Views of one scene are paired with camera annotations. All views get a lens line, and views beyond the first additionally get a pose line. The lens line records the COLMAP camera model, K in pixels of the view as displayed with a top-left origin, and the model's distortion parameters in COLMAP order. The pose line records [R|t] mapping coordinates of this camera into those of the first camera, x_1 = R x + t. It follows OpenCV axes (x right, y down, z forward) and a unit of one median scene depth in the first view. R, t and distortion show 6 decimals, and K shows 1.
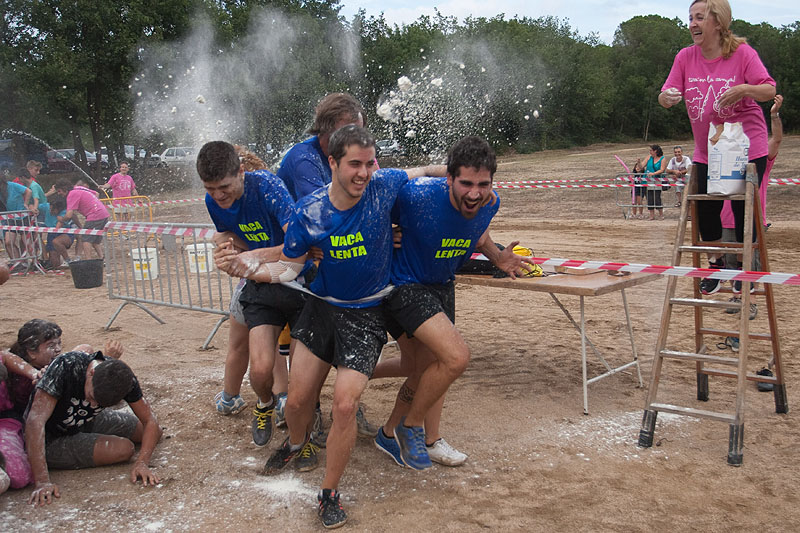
lens RADIAL K [[804.7, 0, 401.8], [0, 804.7, 269.6], [0, 0, 1]] dist [-0.055994, 0.000000]
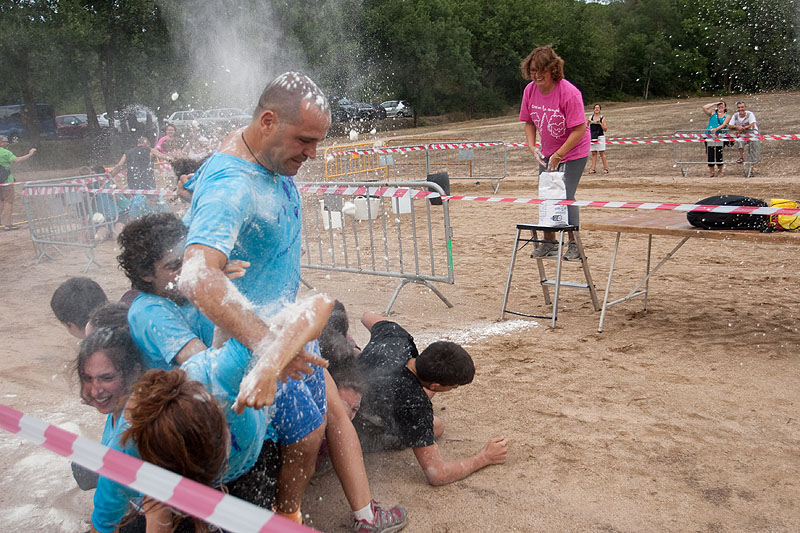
lens RADIAL K [[804.7, 0, 399.6], [0, 804.7, 264.2], [0, 0, 1]] dist [-0.055994, 0.000000]
pose [[0.999650, -0.016556, 0.020624, -0.093483], [0.015732, 0.999097, 0.039477, 0.000922], [-0.021259, -0.039139, 0.999008, 0.019382]]
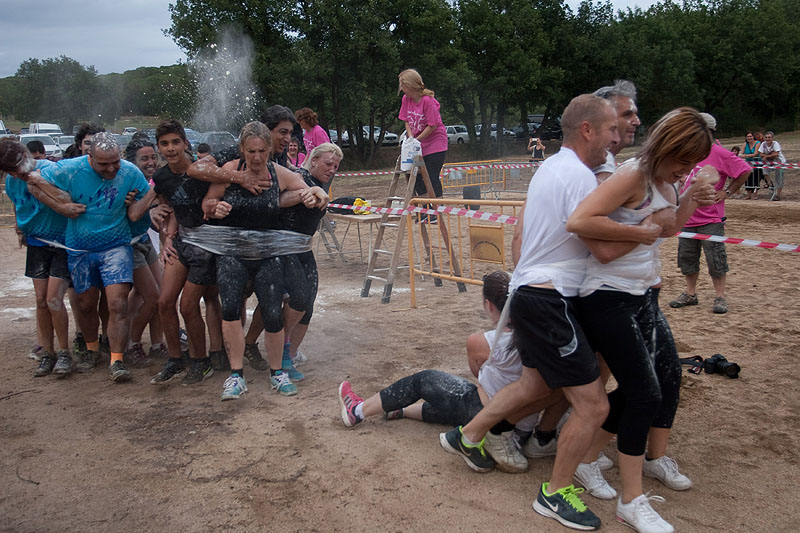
lens RADIAL K [[804.7, 0, 399.1], [0, 804.7, 264.8], [0, 0, 1]] dist [-0.055994, 0.000000]
pose [[0.940169, 0.052169, -0.336691, 0.230742], [-0.045173, 0.998570, 0.028586, 0.017523], [0.337701, -0.011666, 0.941181, -0.184657]]
